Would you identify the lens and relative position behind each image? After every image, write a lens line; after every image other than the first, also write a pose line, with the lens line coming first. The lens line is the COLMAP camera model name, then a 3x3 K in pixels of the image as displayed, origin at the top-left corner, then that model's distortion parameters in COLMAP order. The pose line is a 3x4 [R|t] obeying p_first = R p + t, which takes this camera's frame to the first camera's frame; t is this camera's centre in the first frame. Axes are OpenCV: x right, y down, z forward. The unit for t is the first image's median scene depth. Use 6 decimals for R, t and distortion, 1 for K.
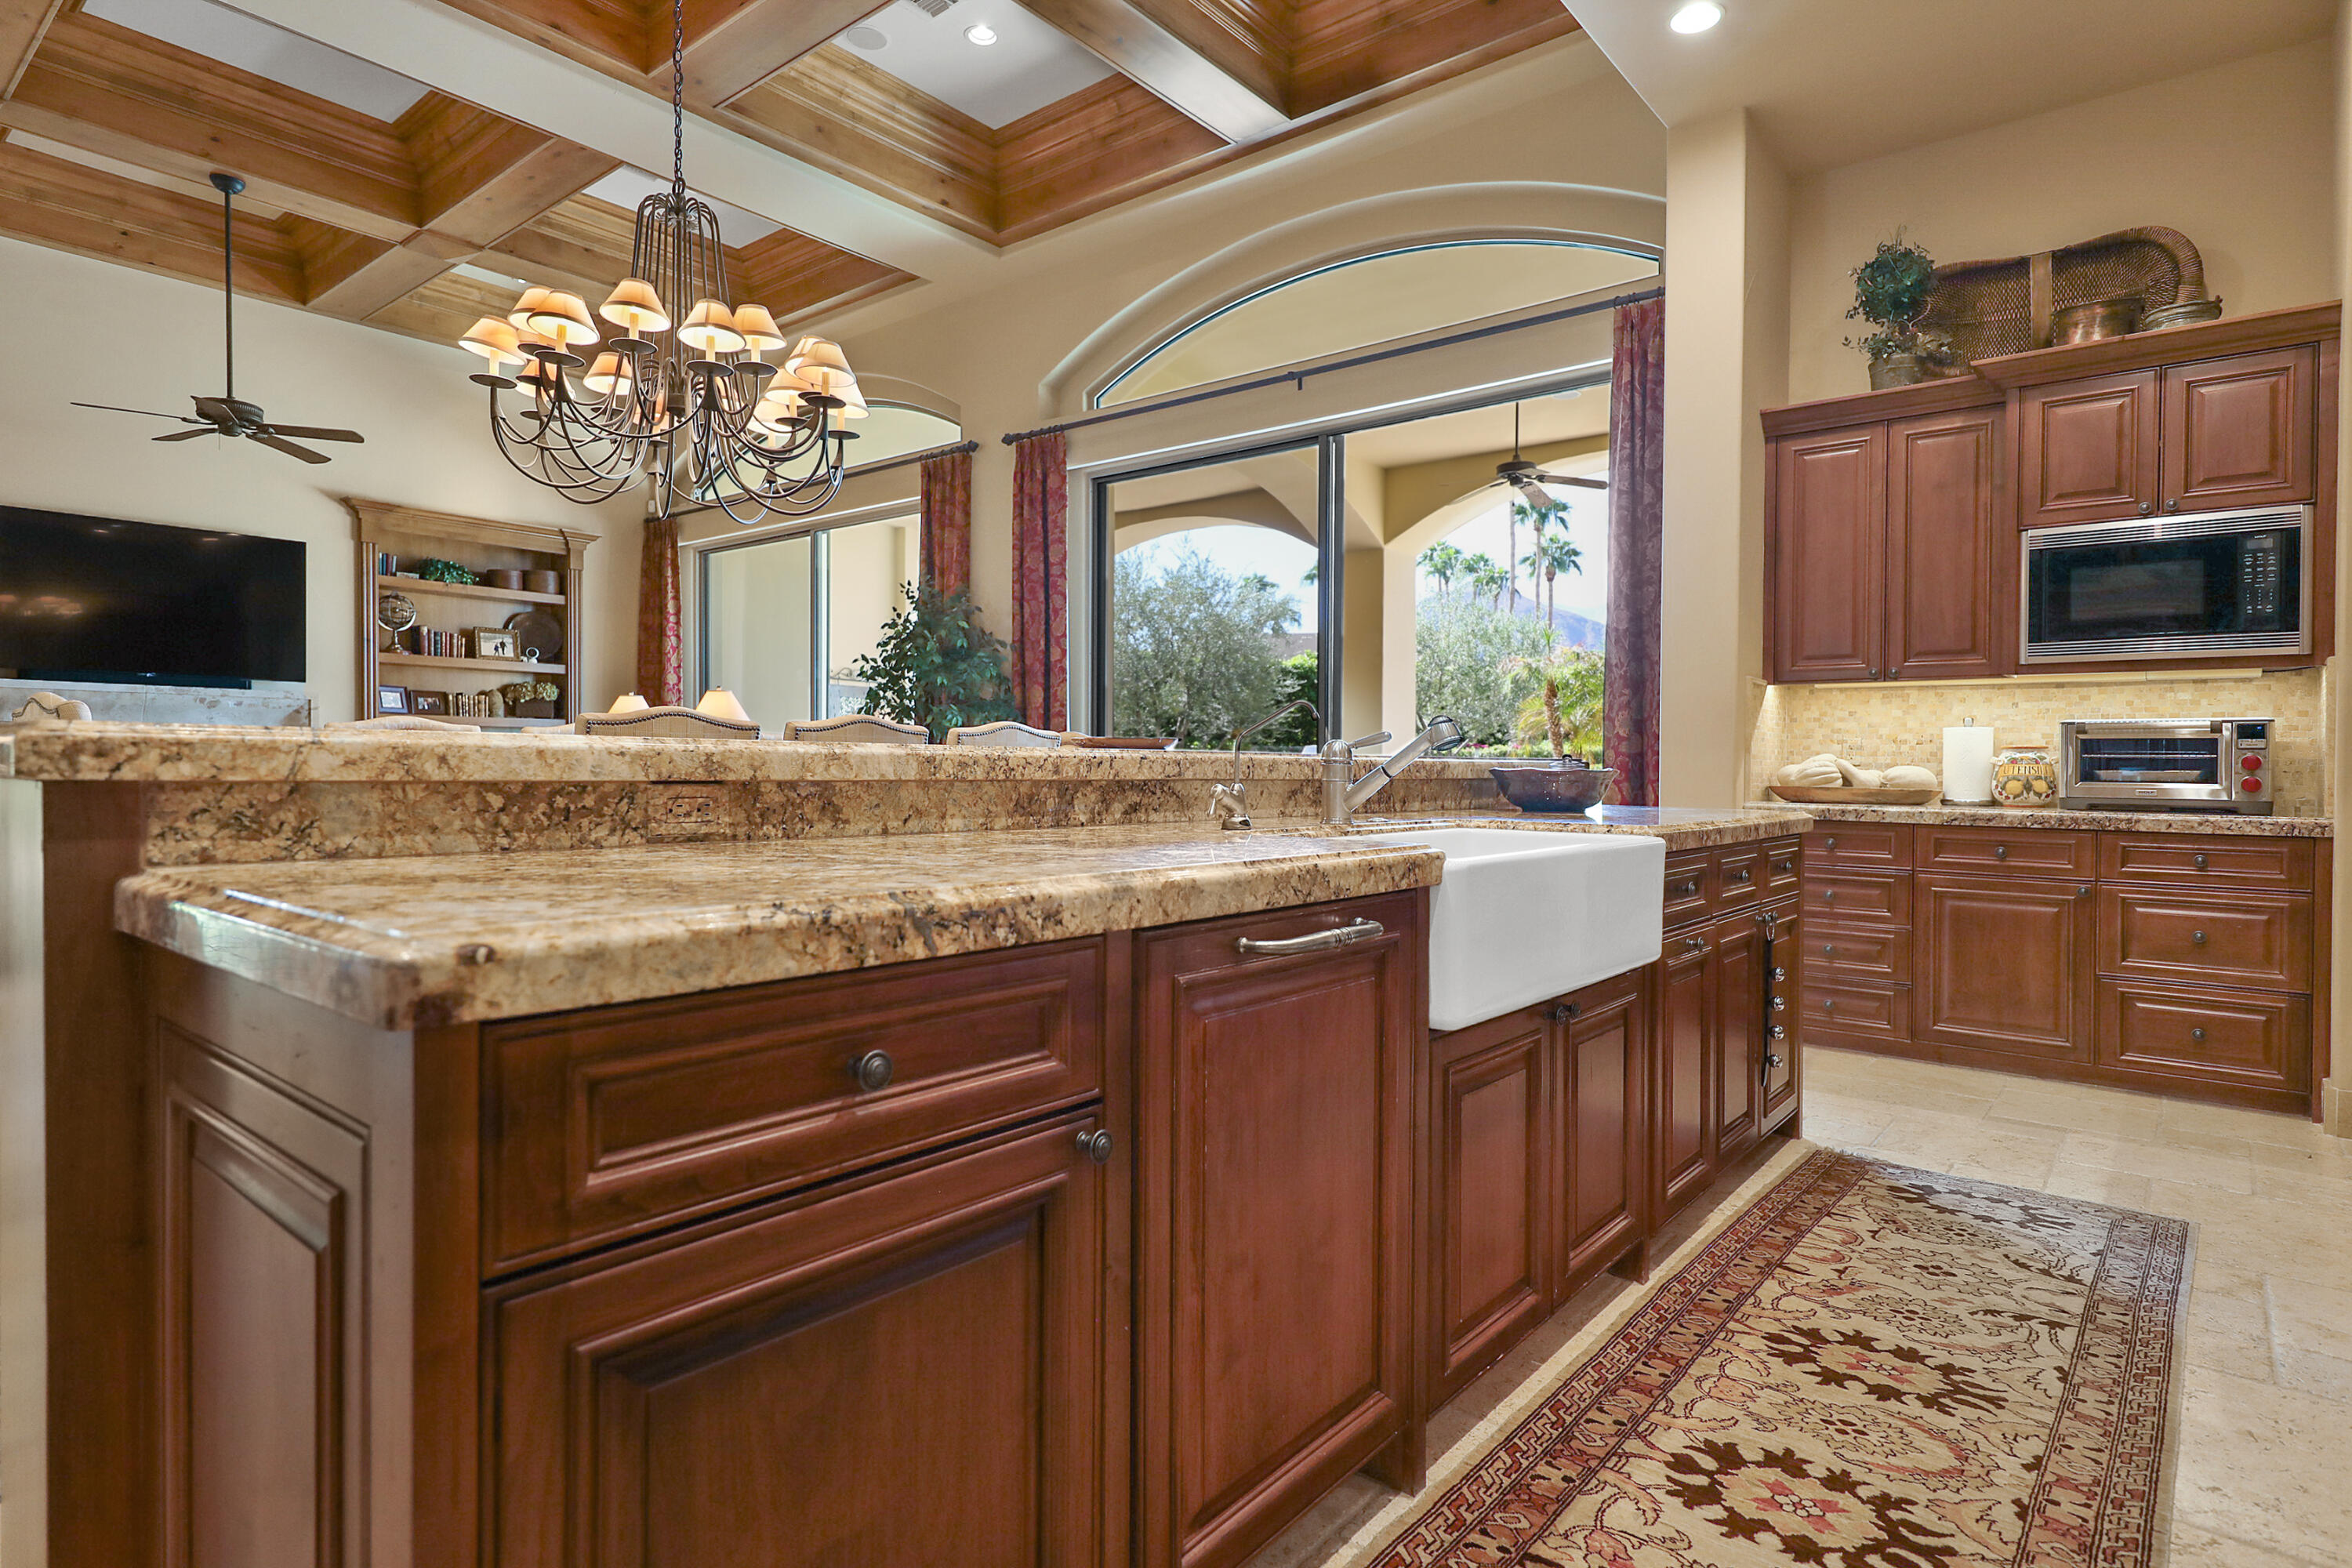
lens RADIAL K [[1258.9, 0, 1199.1], [0, 1258.9, 781.5], [0, 0, 1]] dist [0.021893, -0.000233]
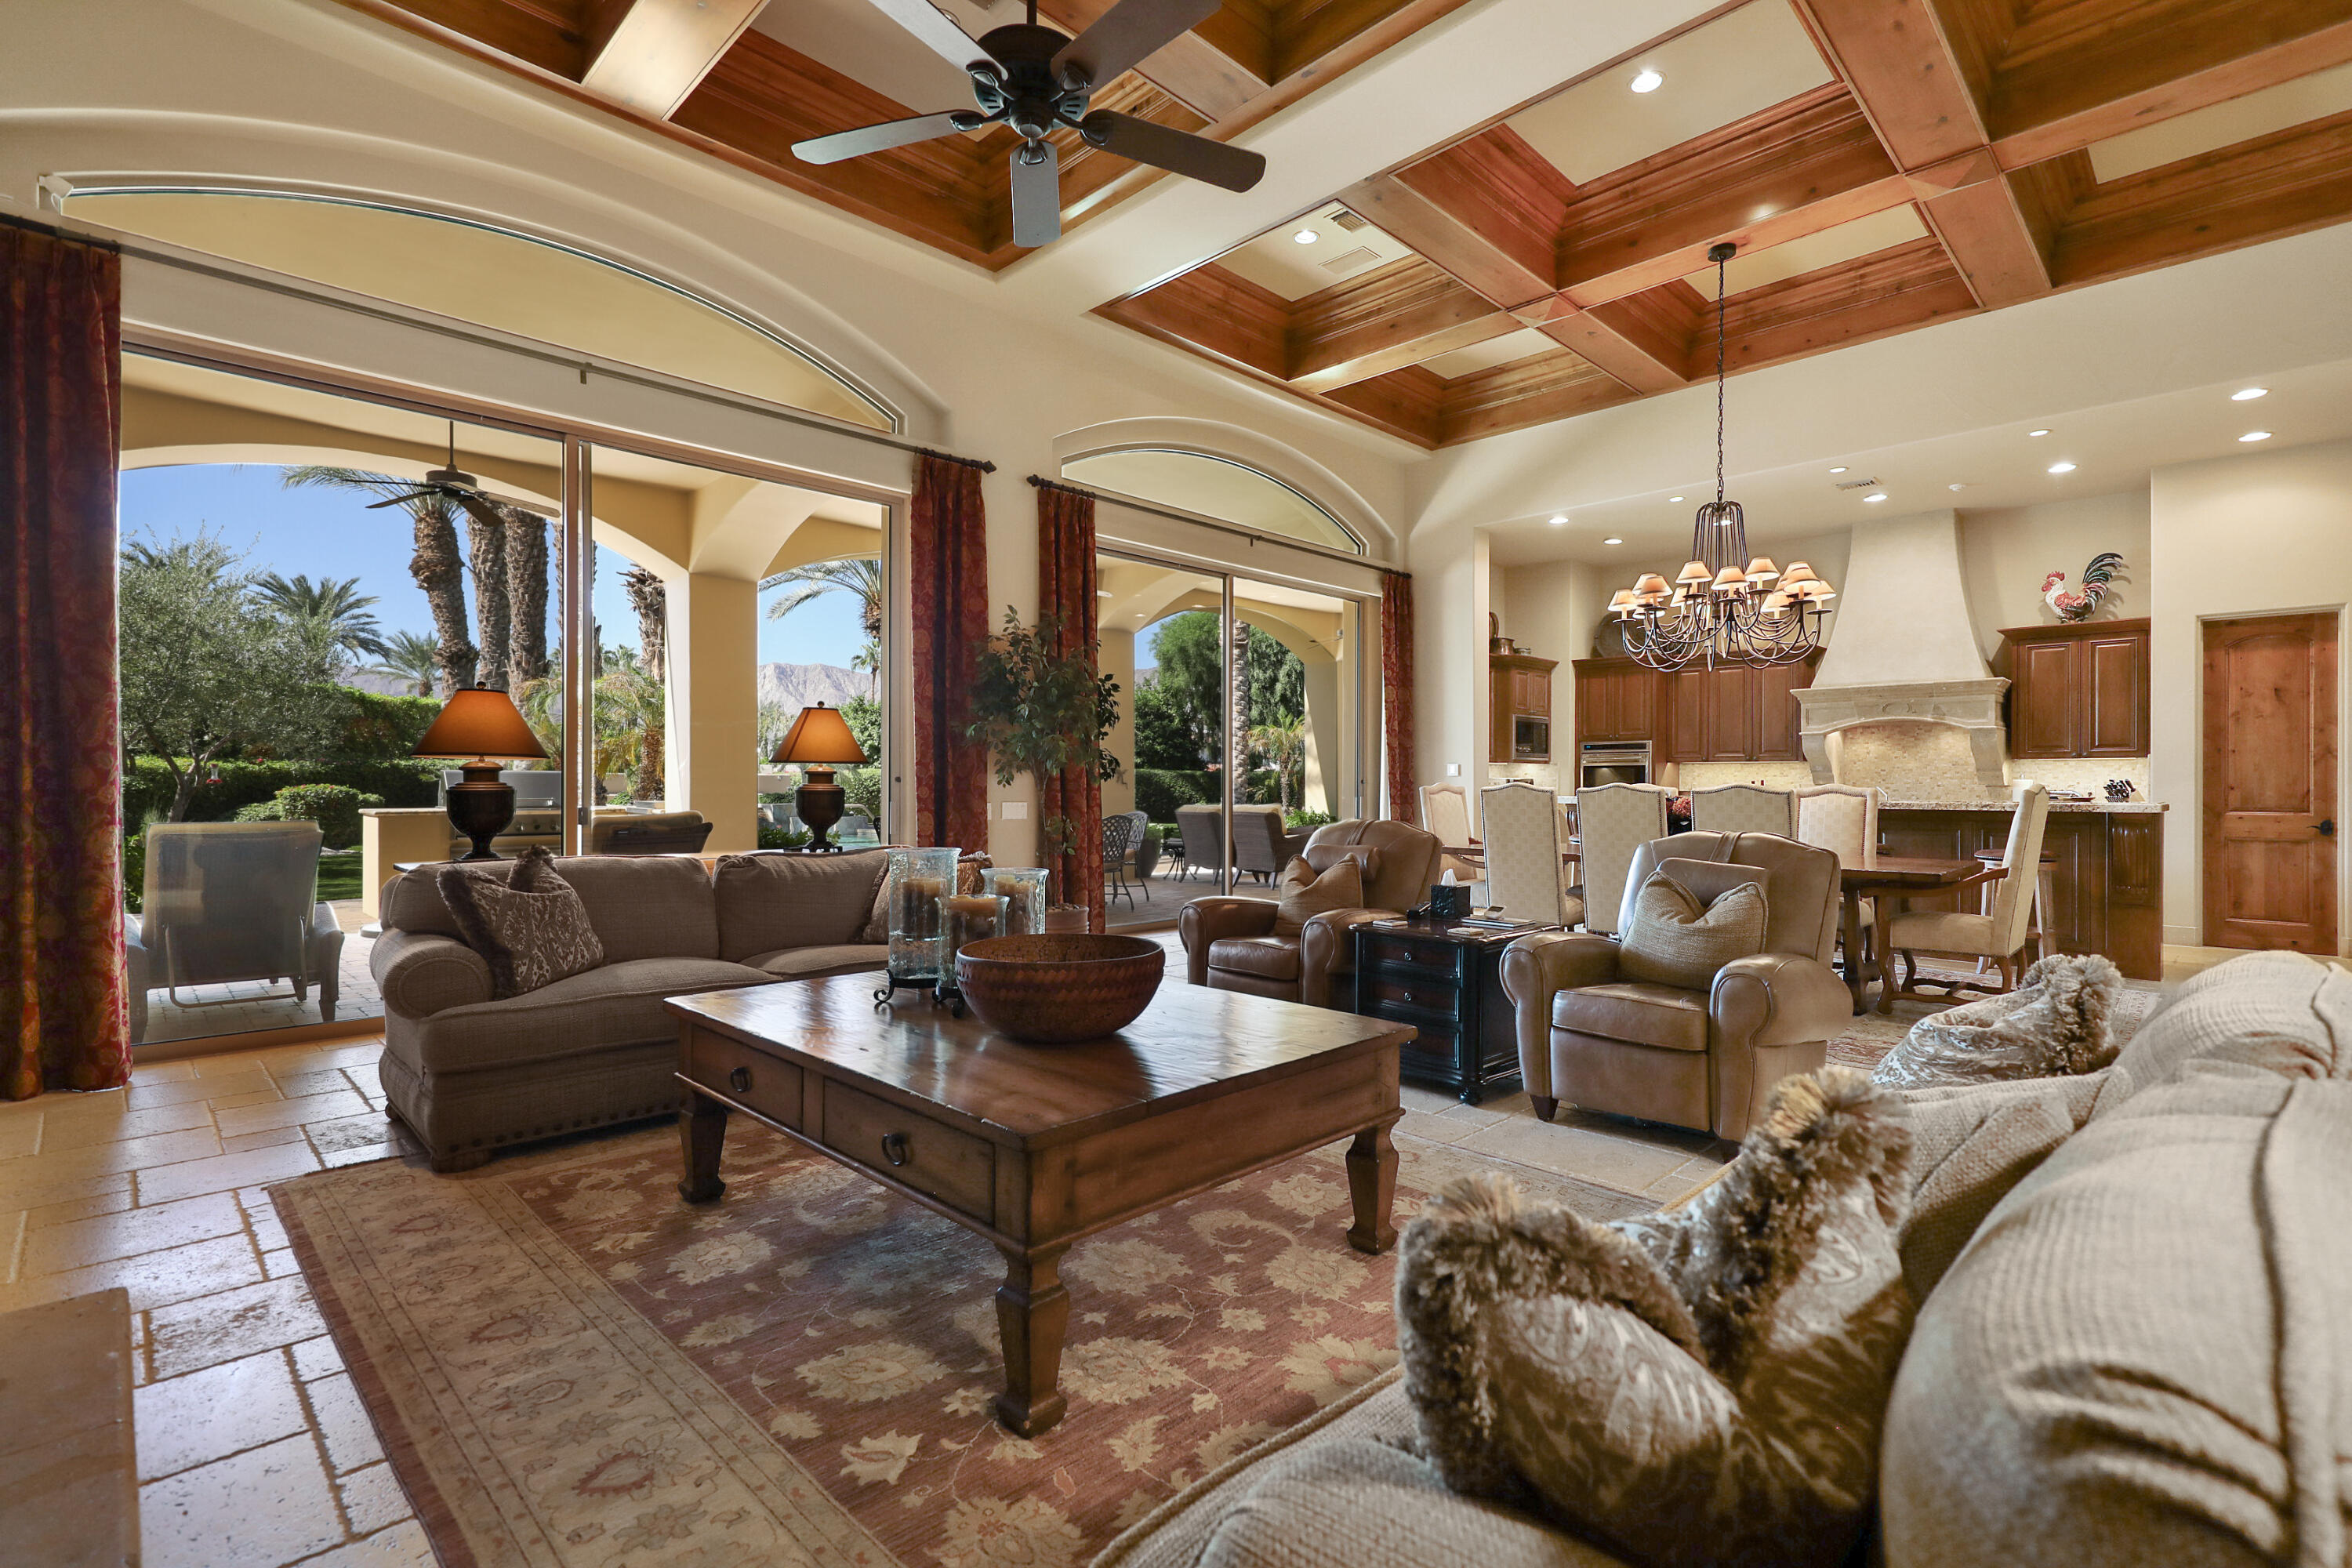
lens RADIAL K [[1096.4, 0, 1184.2], [0, 1096.4, 777.8], [0, 0, 1]] dist [0.031033, 0.002063]
pose [[0.098596, -0.004916, 0.995115, -0.858271], [0.011902, 0.999922, 0.003761, -0.031995], [-0.995056, 0.011473, 0.098647, 0.682592]]
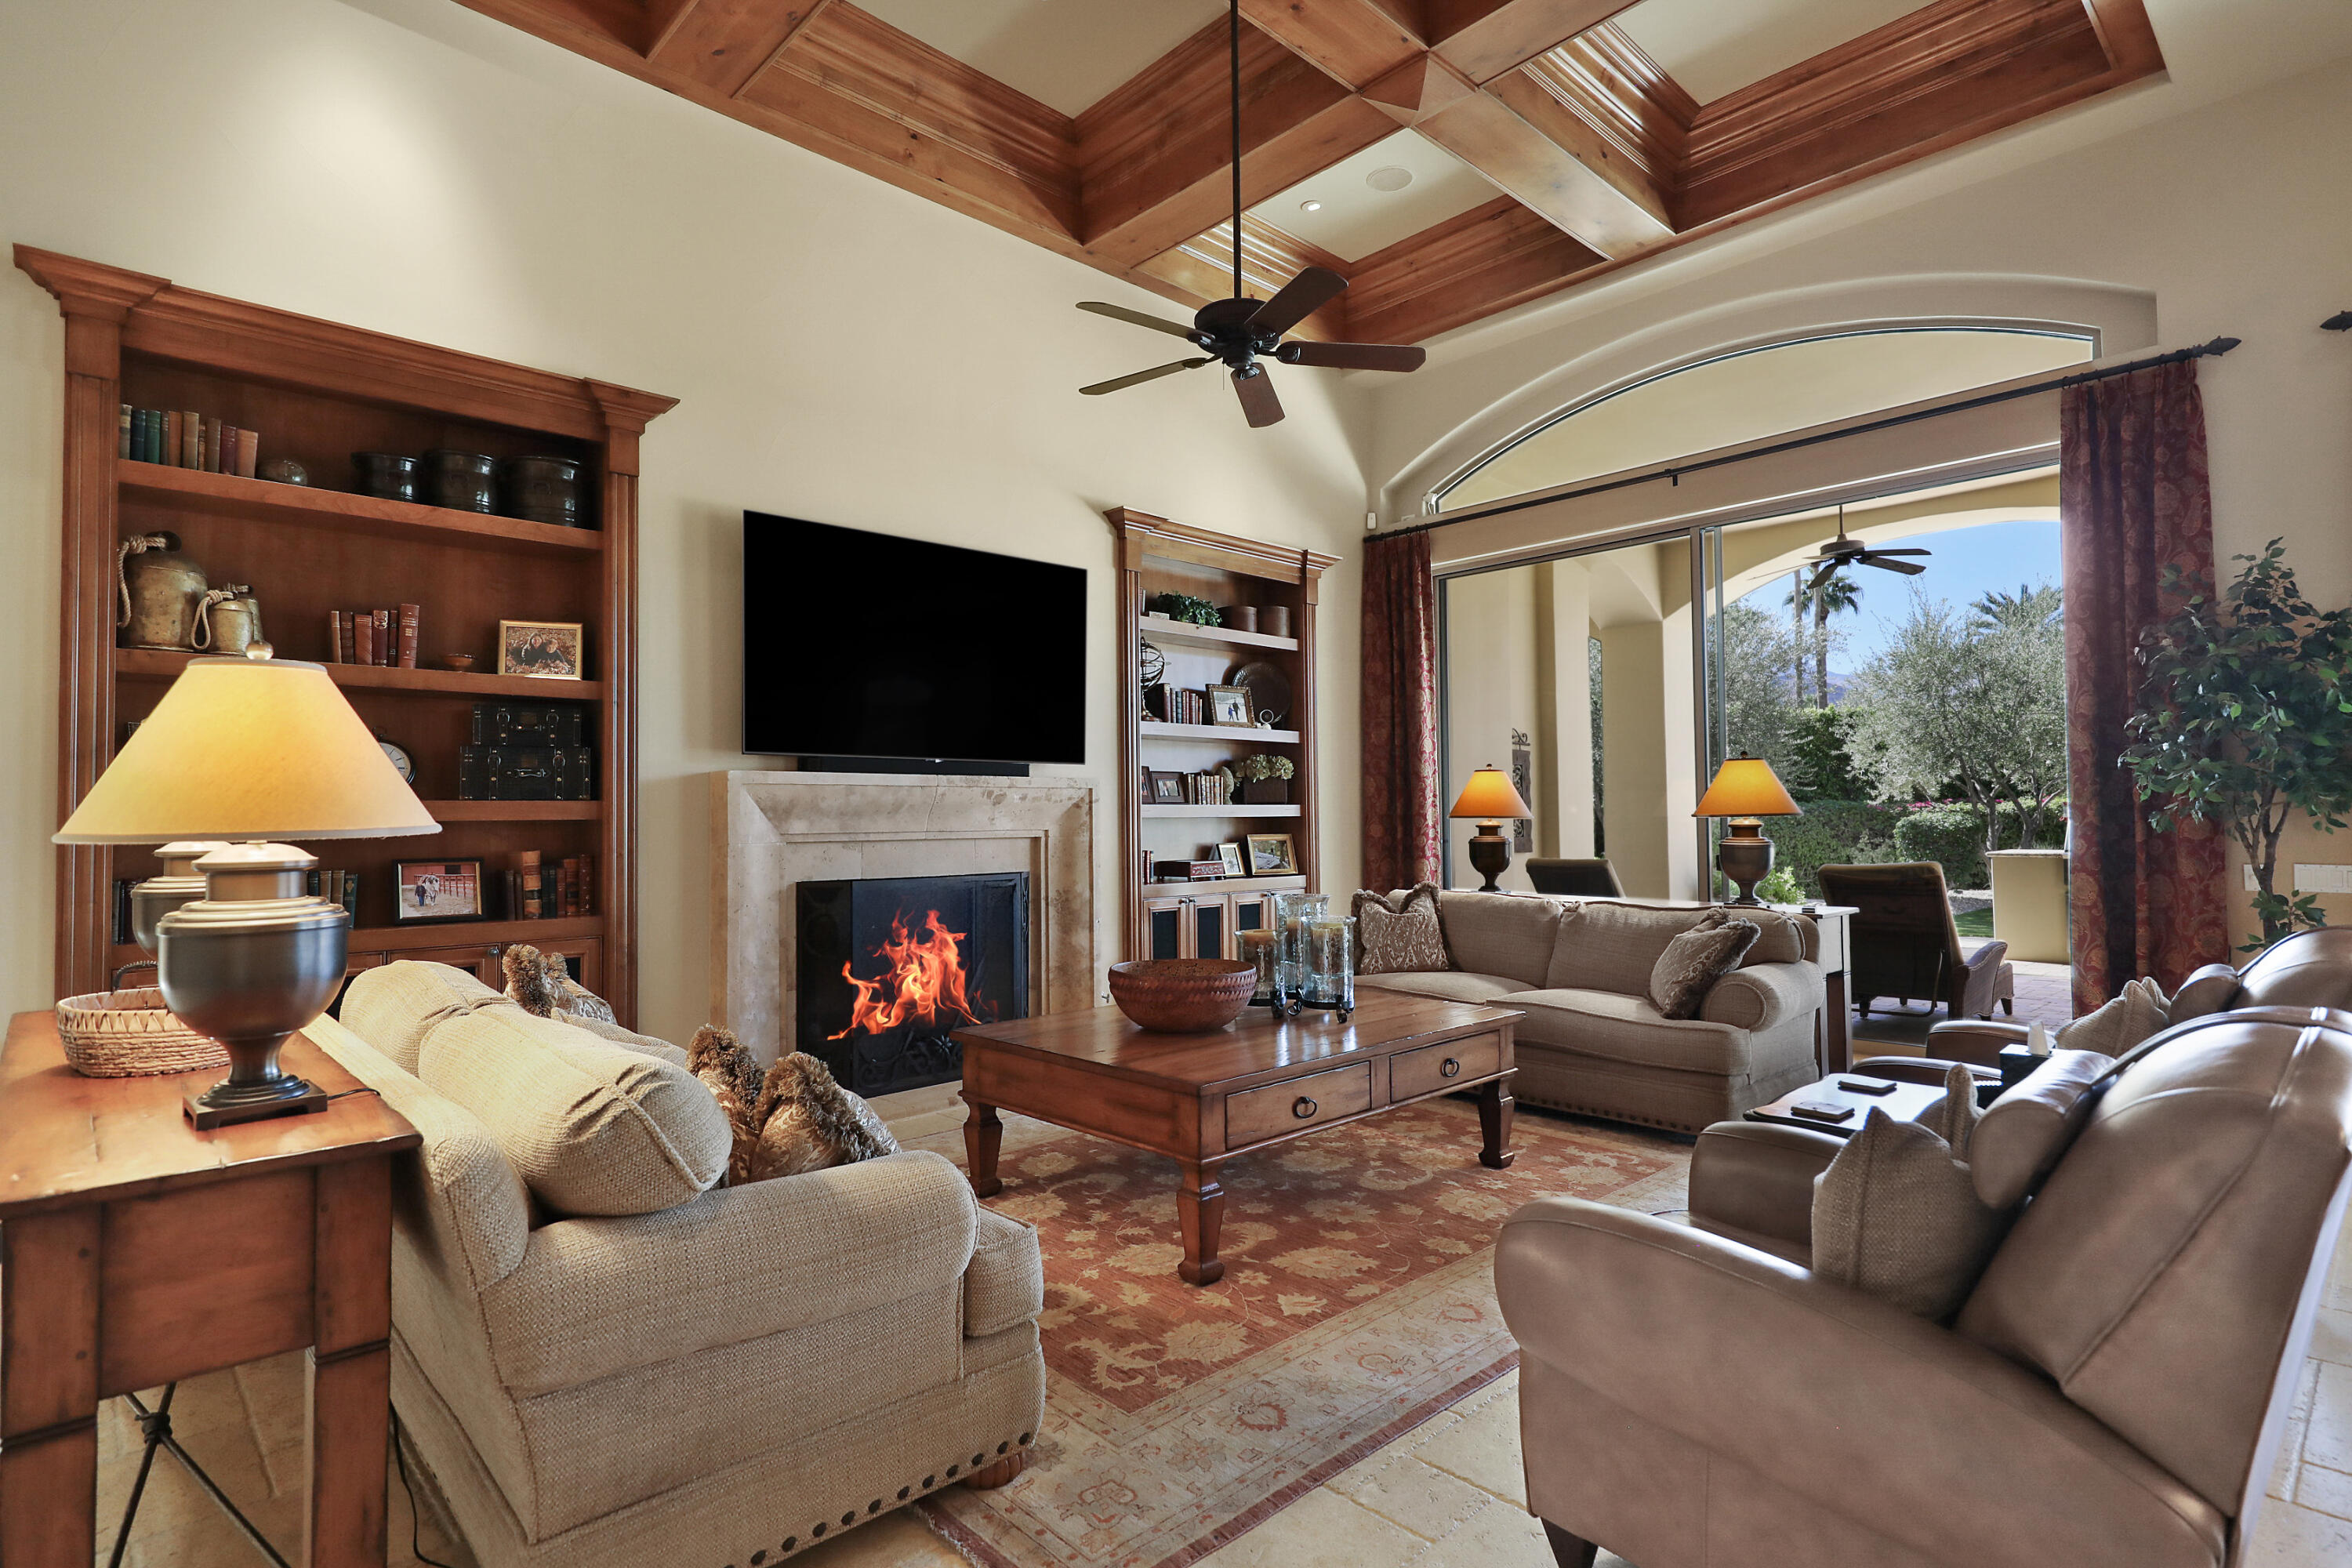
lens RADIAL K [[1188.2, 0, 1183.8], [0, 1188.2, 800.9], [0, 0, 1]] dist [0.003085, -0.000863]
pose [[0.991258, -0.023093, -0.129900, -0.534092], [0.019237, 0.999339, -0.030862, -0.034184], [0.130527, 0.028093, 0.991047, 0.331486]]
